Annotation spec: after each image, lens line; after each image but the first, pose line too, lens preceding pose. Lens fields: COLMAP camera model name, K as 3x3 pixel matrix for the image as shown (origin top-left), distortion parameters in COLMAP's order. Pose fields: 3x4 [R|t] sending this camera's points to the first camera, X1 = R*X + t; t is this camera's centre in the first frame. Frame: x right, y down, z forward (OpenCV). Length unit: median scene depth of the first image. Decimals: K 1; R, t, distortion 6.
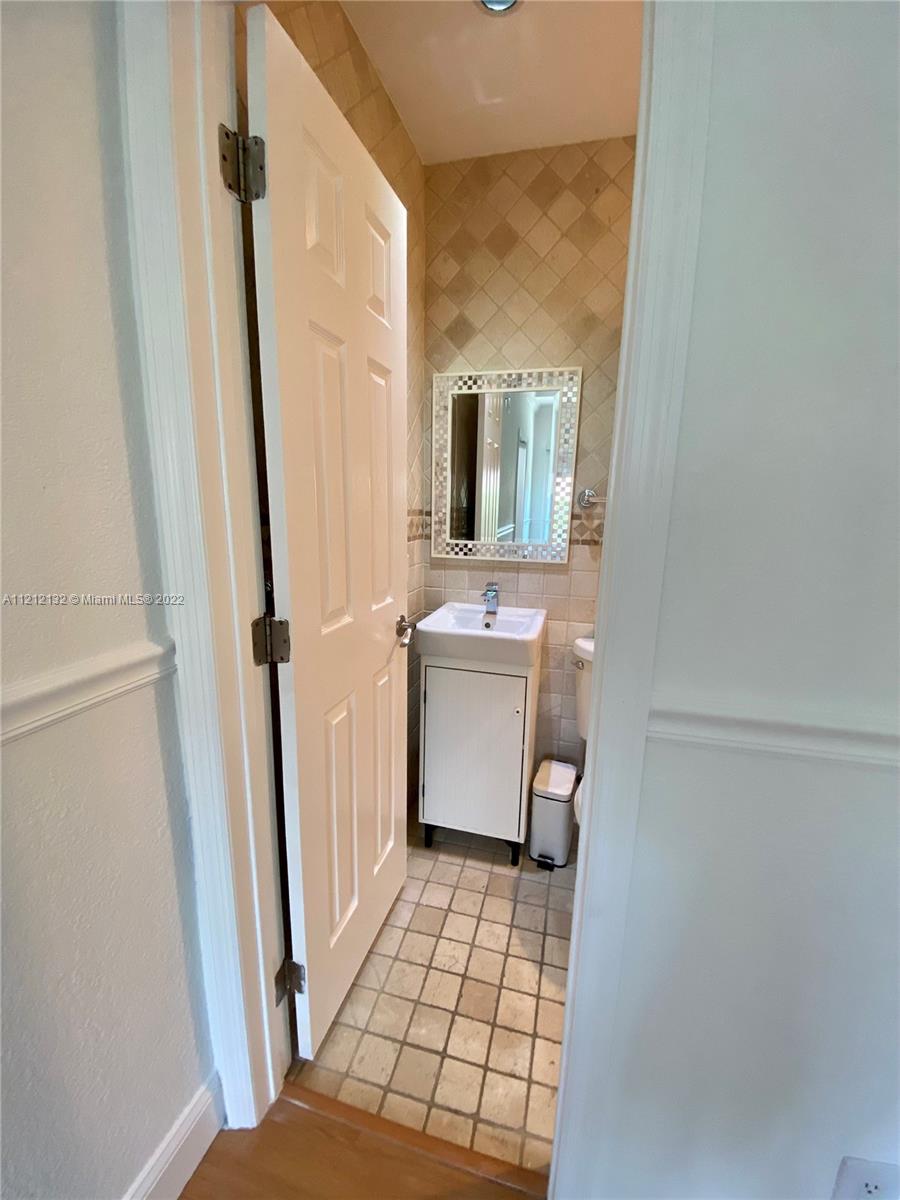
lens RADIAL K [[492.1, 0, 449.5], [0, 492.1, 598.9], [0, 0, 1]] dist [0.024191, -0.020807]
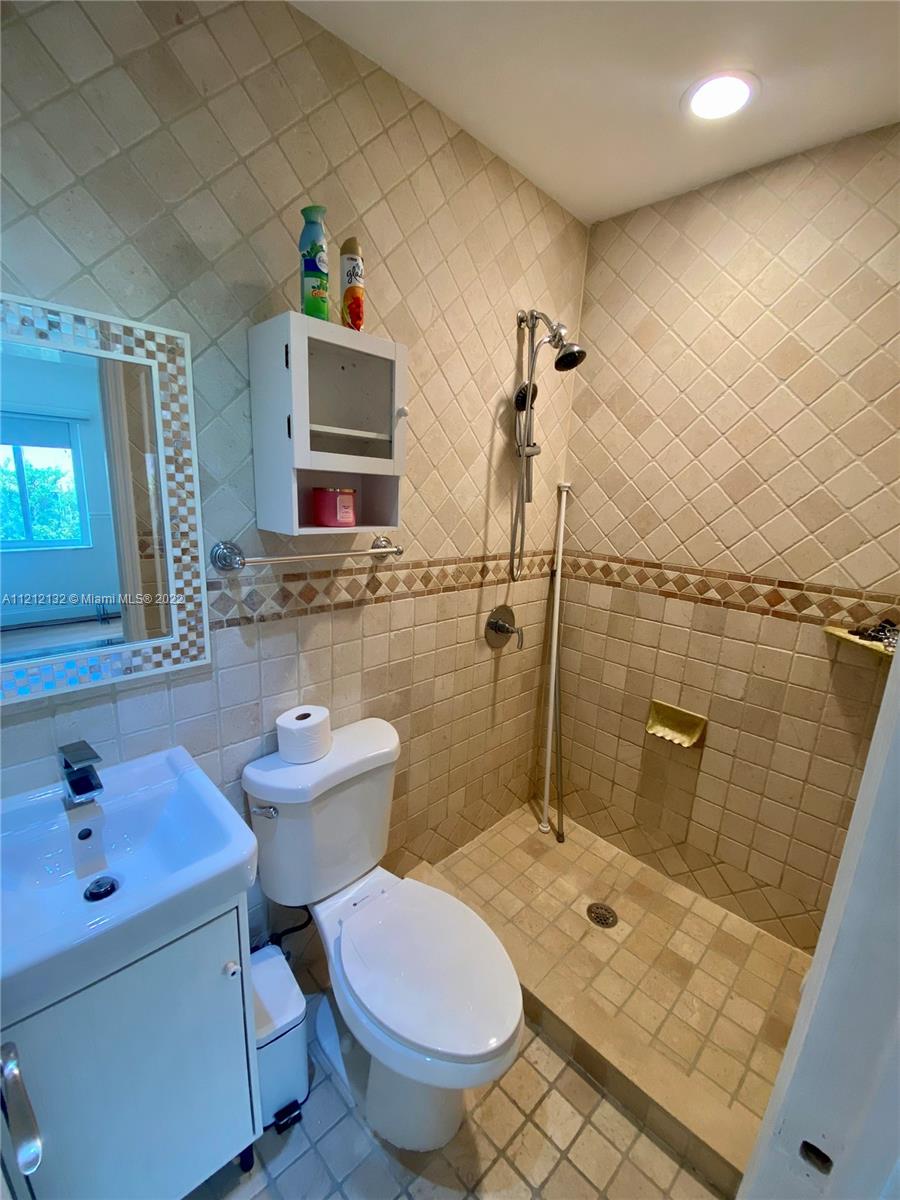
lens RADIAL K [[492.1, 0, 449.5], [0, 492.1, 598.9], [0, 0, 1]] dist [0.024191, -0.020807]
pose [[0.504803, -0.191240, 0.841785, -0.112342], [0.146242, 0.980002, 0.134942, -0.191680], [-0.850757, 0.054985, 0.522675, 0.436780]]
